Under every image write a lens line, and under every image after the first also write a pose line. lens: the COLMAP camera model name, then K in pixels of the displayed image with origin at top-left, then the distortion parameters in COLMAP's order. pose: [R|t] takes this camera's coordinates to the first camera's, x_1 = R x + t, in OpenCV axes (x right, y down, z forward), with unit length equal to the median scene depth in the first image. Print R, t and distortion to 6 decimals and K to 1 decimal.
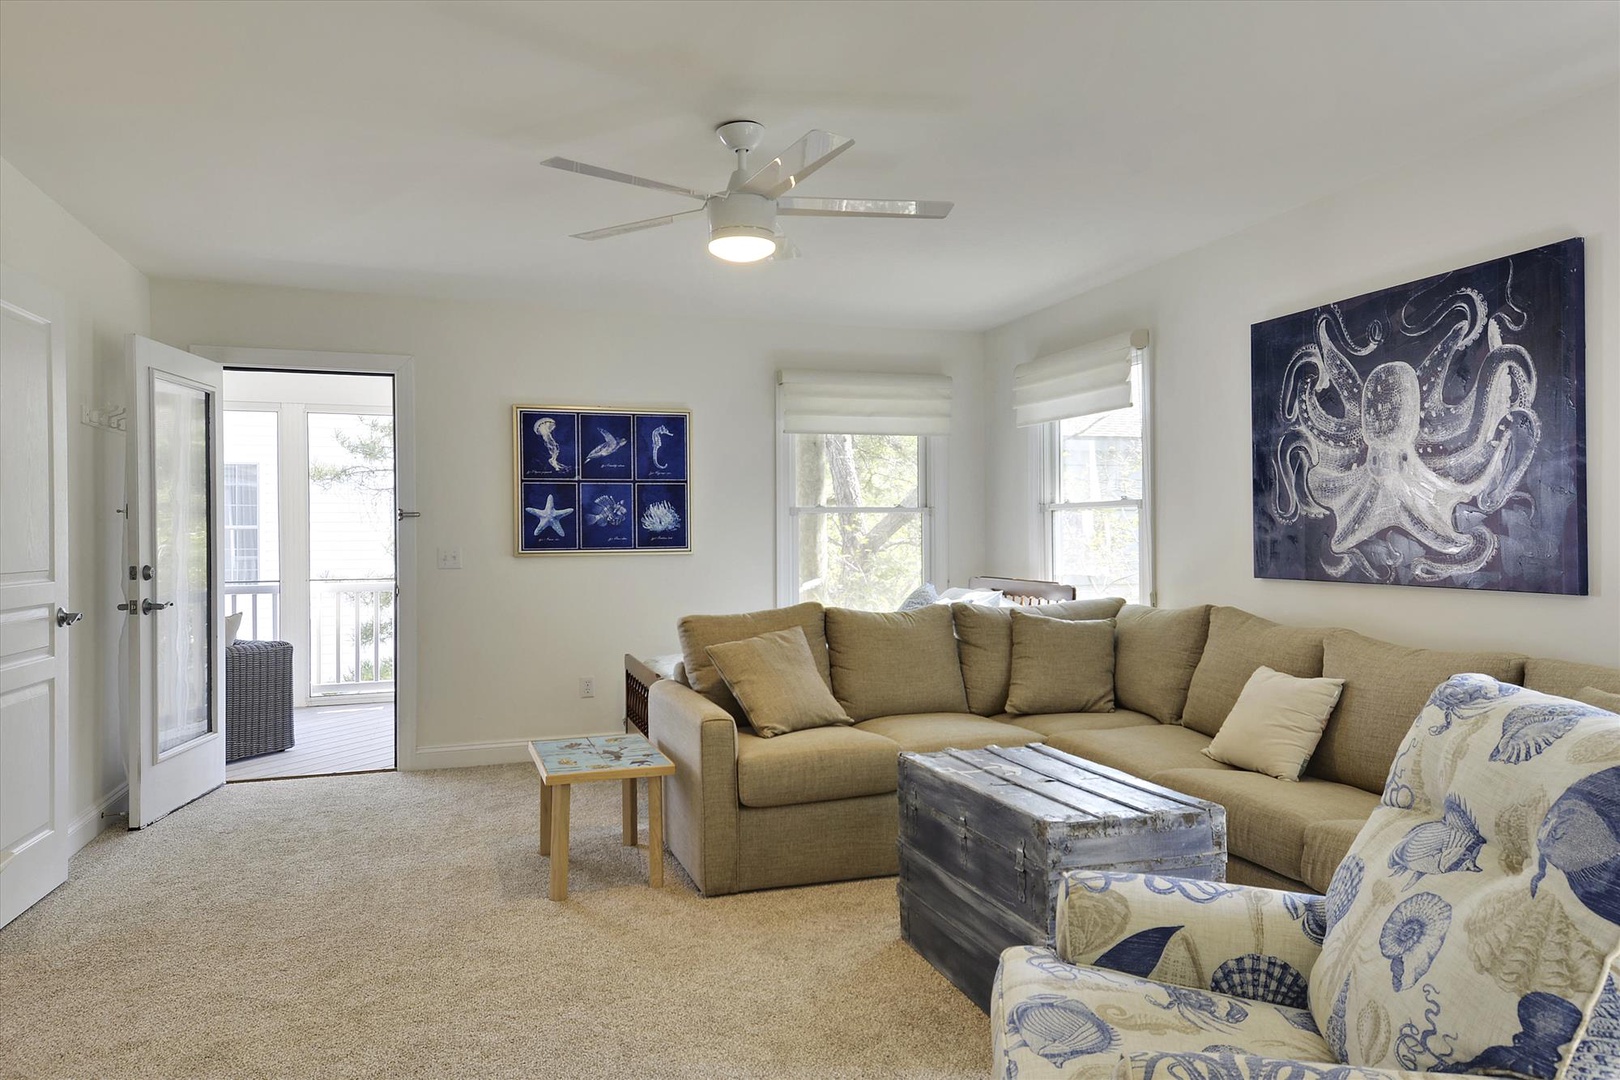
lens RADIAL K [[1062.4, 0, 811.8], [0, 1062.4, 537.8], [0, 0, 1]] dist [0.056254, -0.000300]
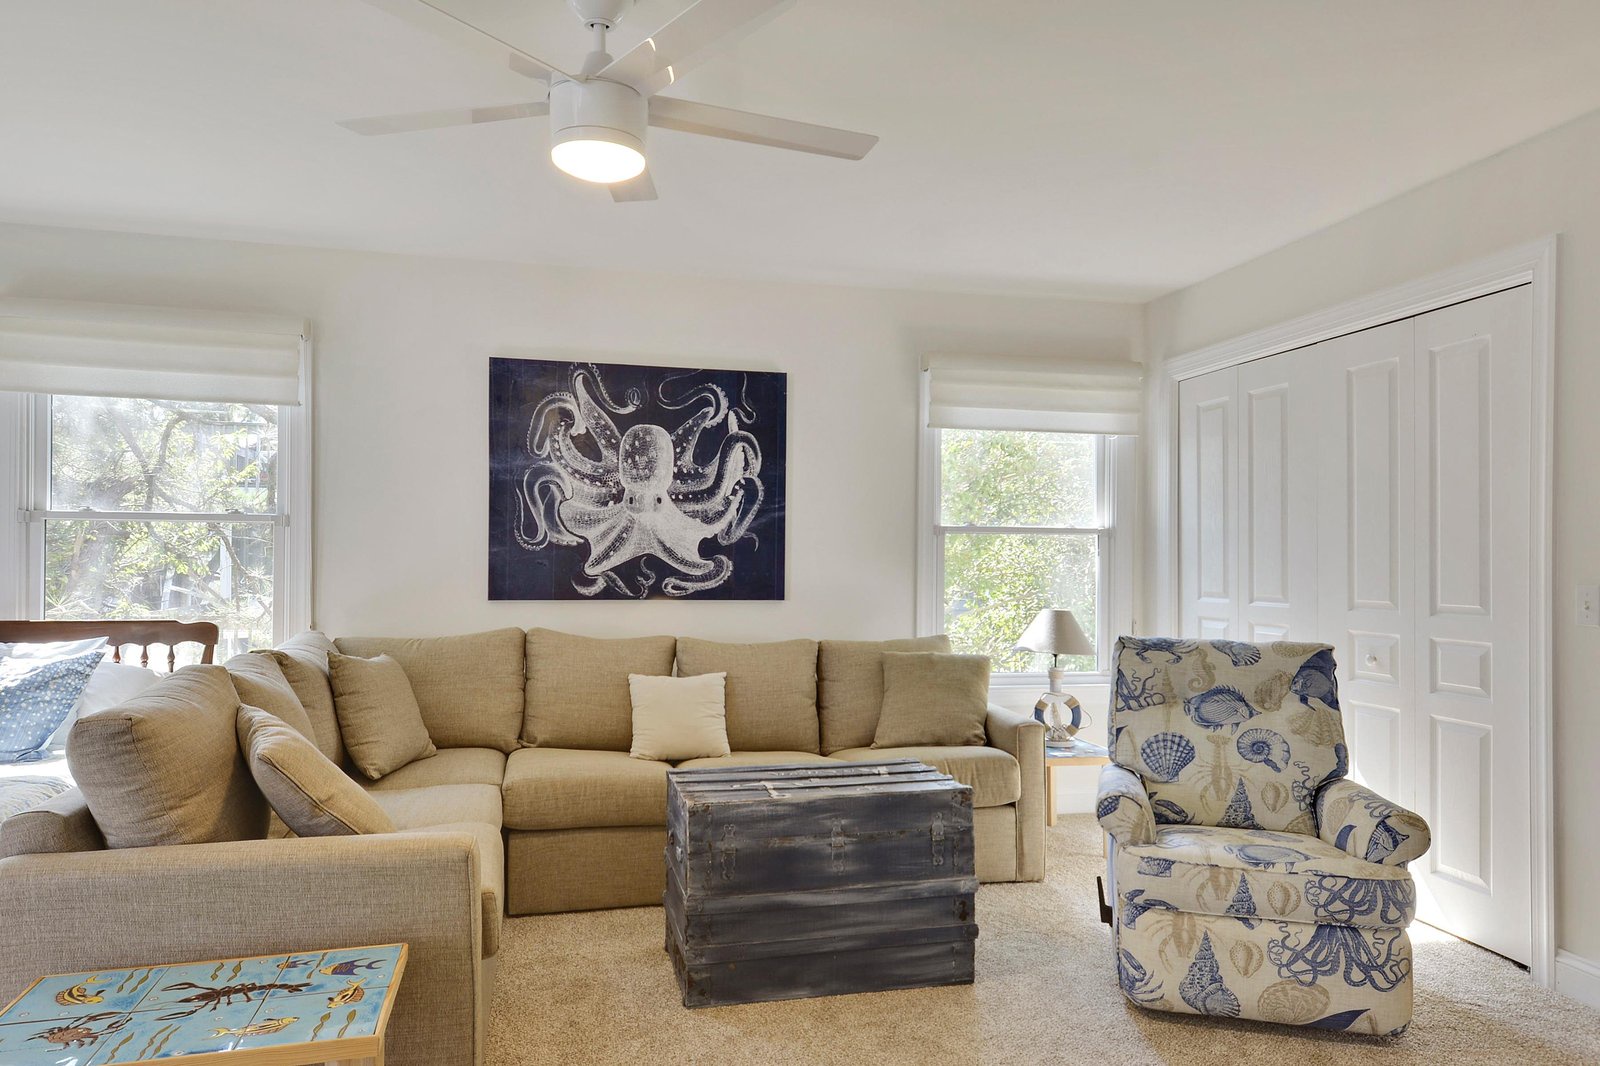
lens RADIAL K [[1049.3, 0, 807.7], [0, 1049.3, 560.3], [0, 0, 1]] dist [0.056254, -0.000300]
pose [[0.094229, 0.001752, 0.995549, -0.679788], [-0.006603, 0.999978, -0.001135, -0.002738], [-0.995529, -0.006467, 0.094239, 0.697737]]
